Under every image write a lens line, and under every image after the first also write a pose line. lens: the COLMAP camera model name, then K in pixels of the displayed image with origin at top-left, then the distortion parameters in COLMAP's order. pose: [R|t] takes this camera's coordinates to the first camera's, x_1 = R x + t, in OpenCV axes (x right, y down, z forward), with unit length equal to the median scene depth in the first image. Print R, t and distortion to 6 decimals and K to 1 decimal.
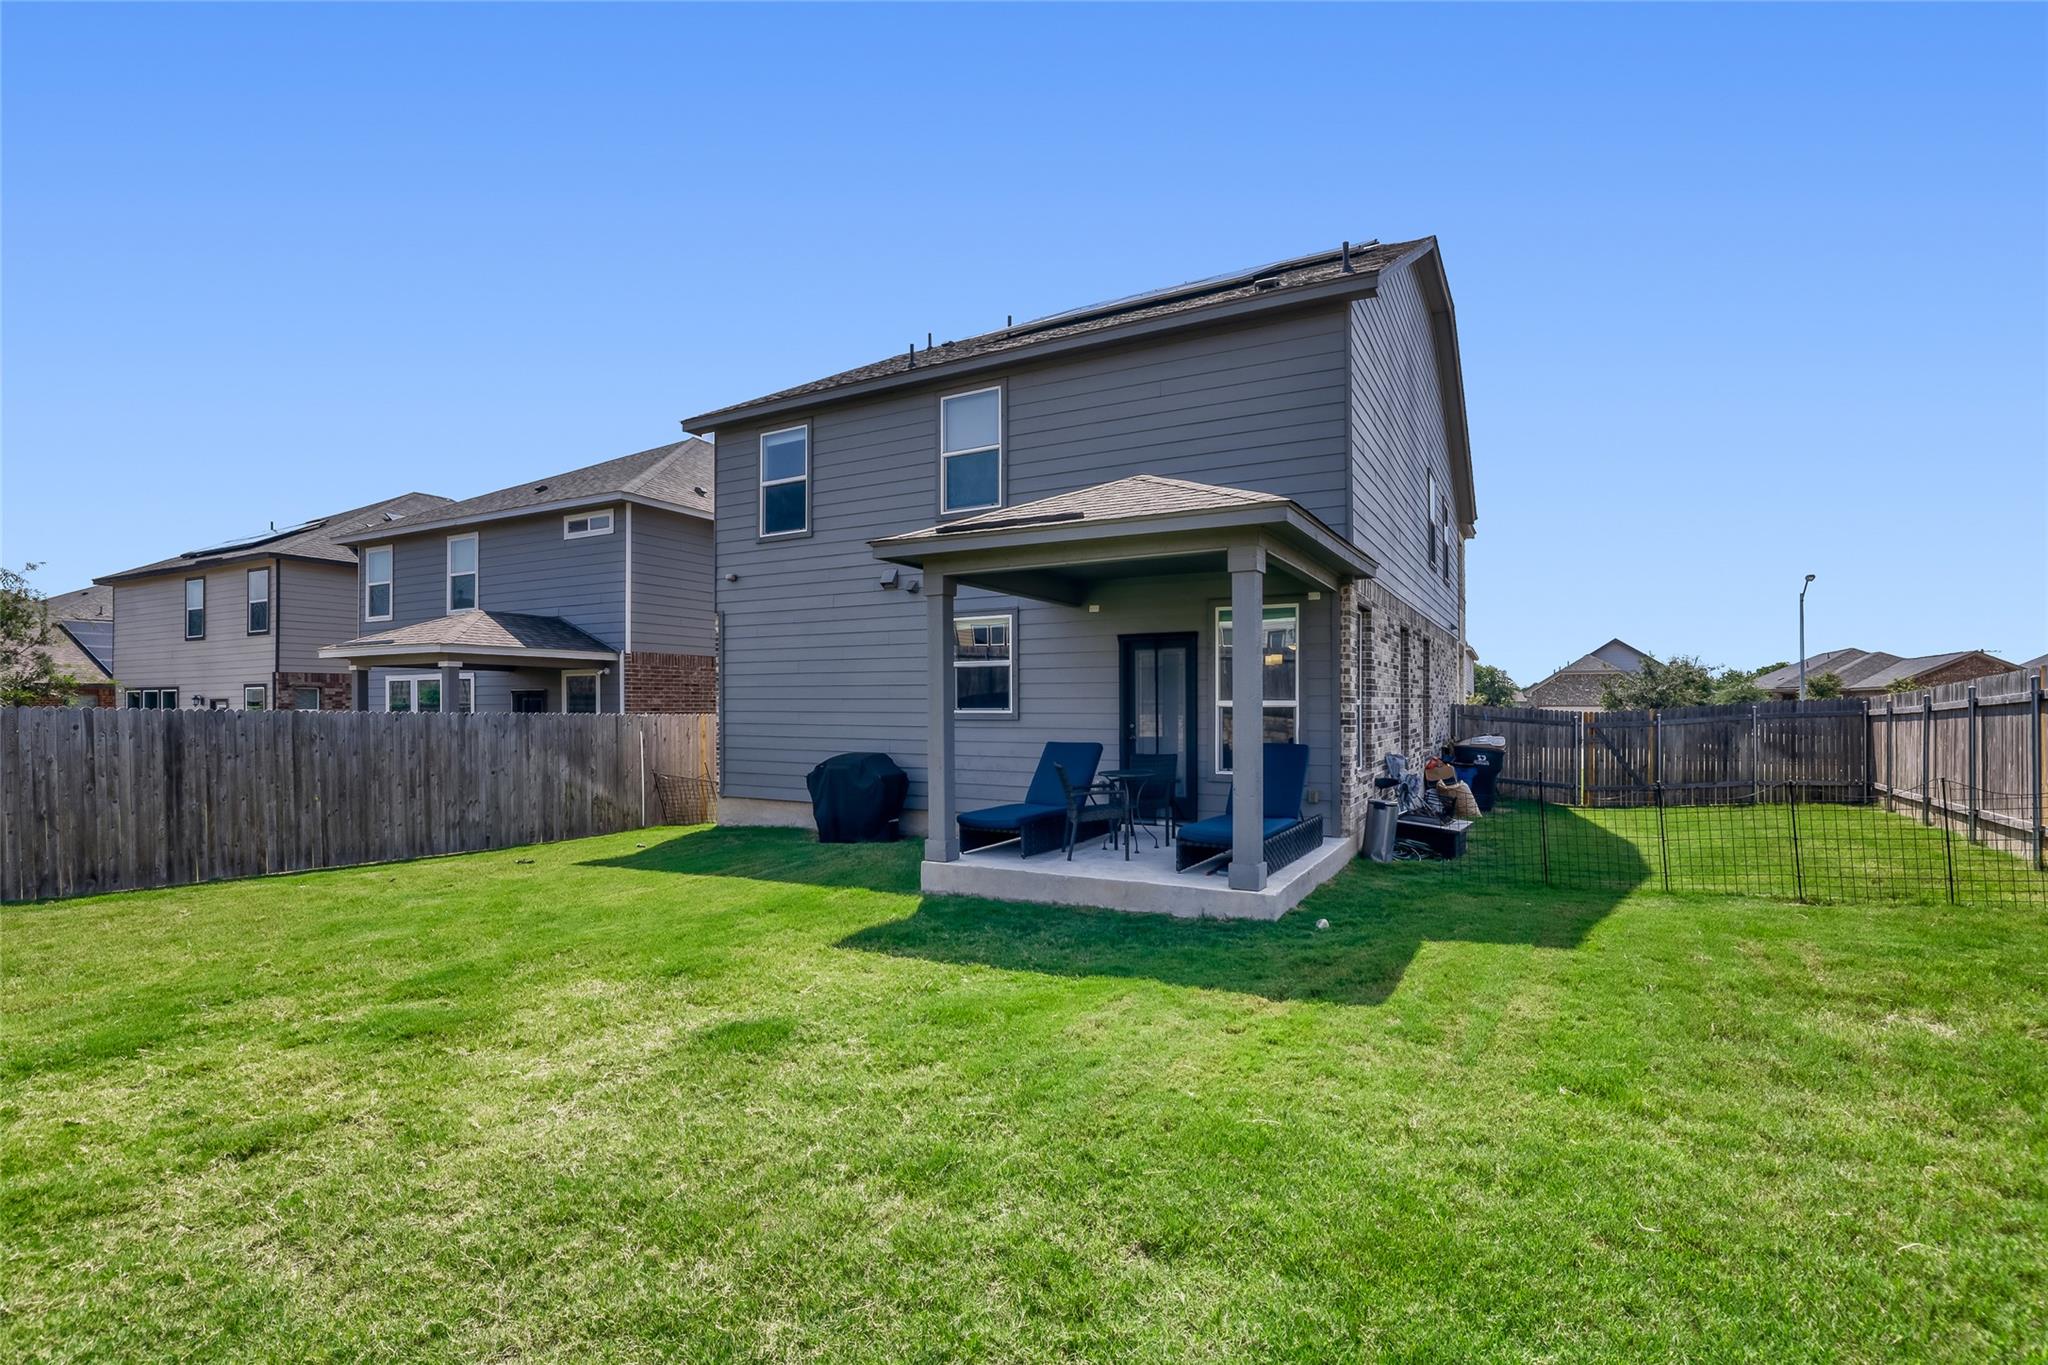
lens RADIAL K [[938.8, 0, 1018.1], [0, 938.8, 699.9], [0, 0, 1]] dist [-0.004509, 0.000744]
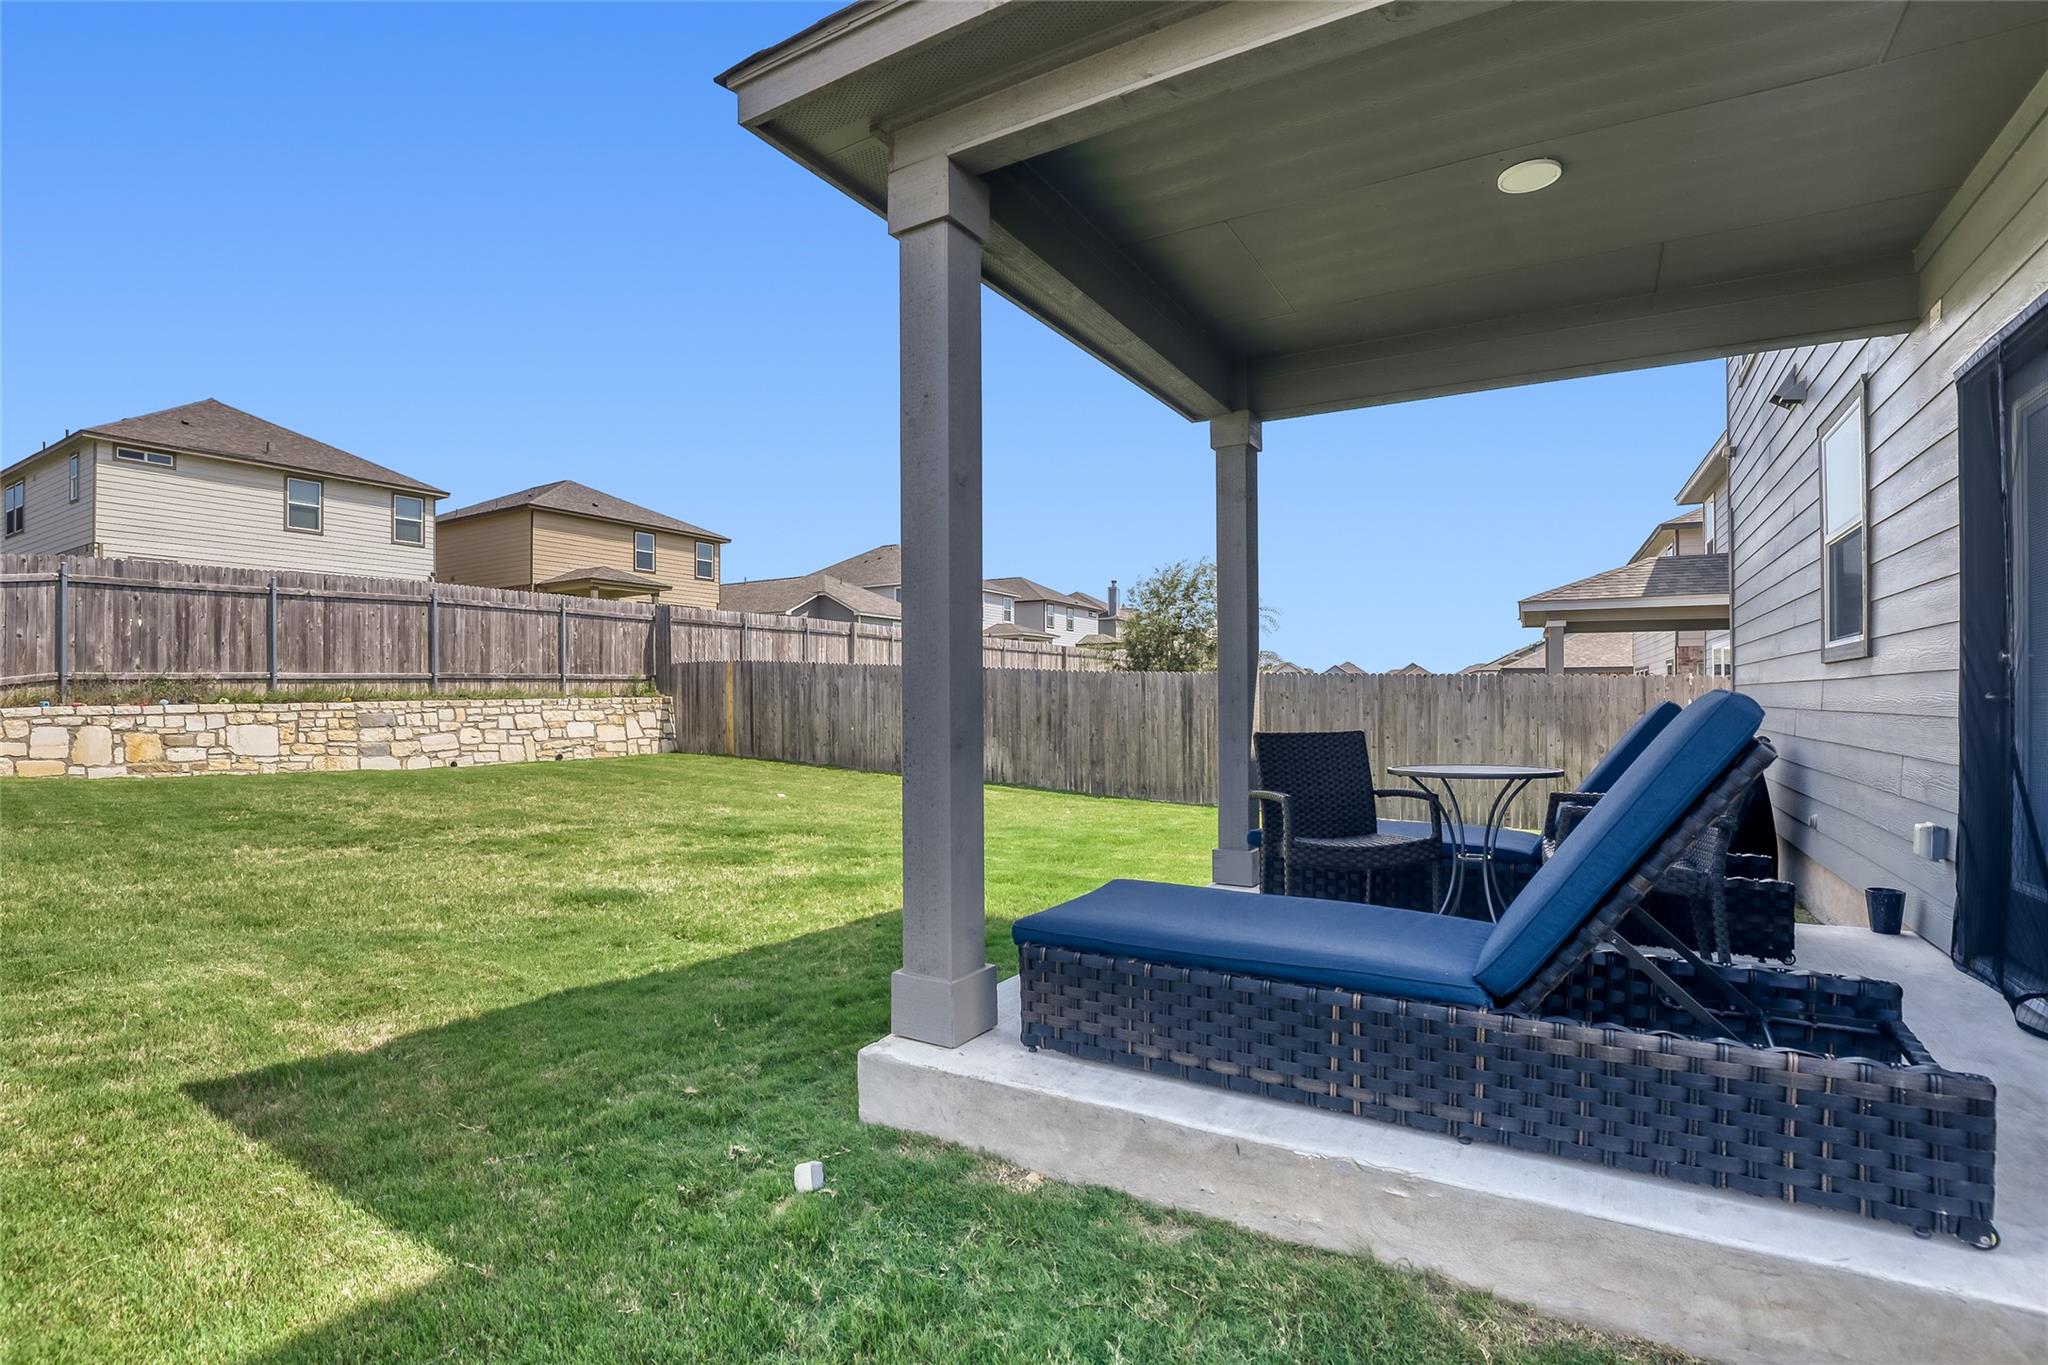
lens RADIAL K [[938.8, 0, 1026.3], [0, 938.8, 690.0], [0, 0, 1]] dist [-0.004509, 0.000744]
pose [[-0.022387, -0.007137, -0.999724, 0.339115], [0.004170, 0.999965, -0.007232, 0.033534], [0.999741, -0.004331, -0.022356, 0.601282]]
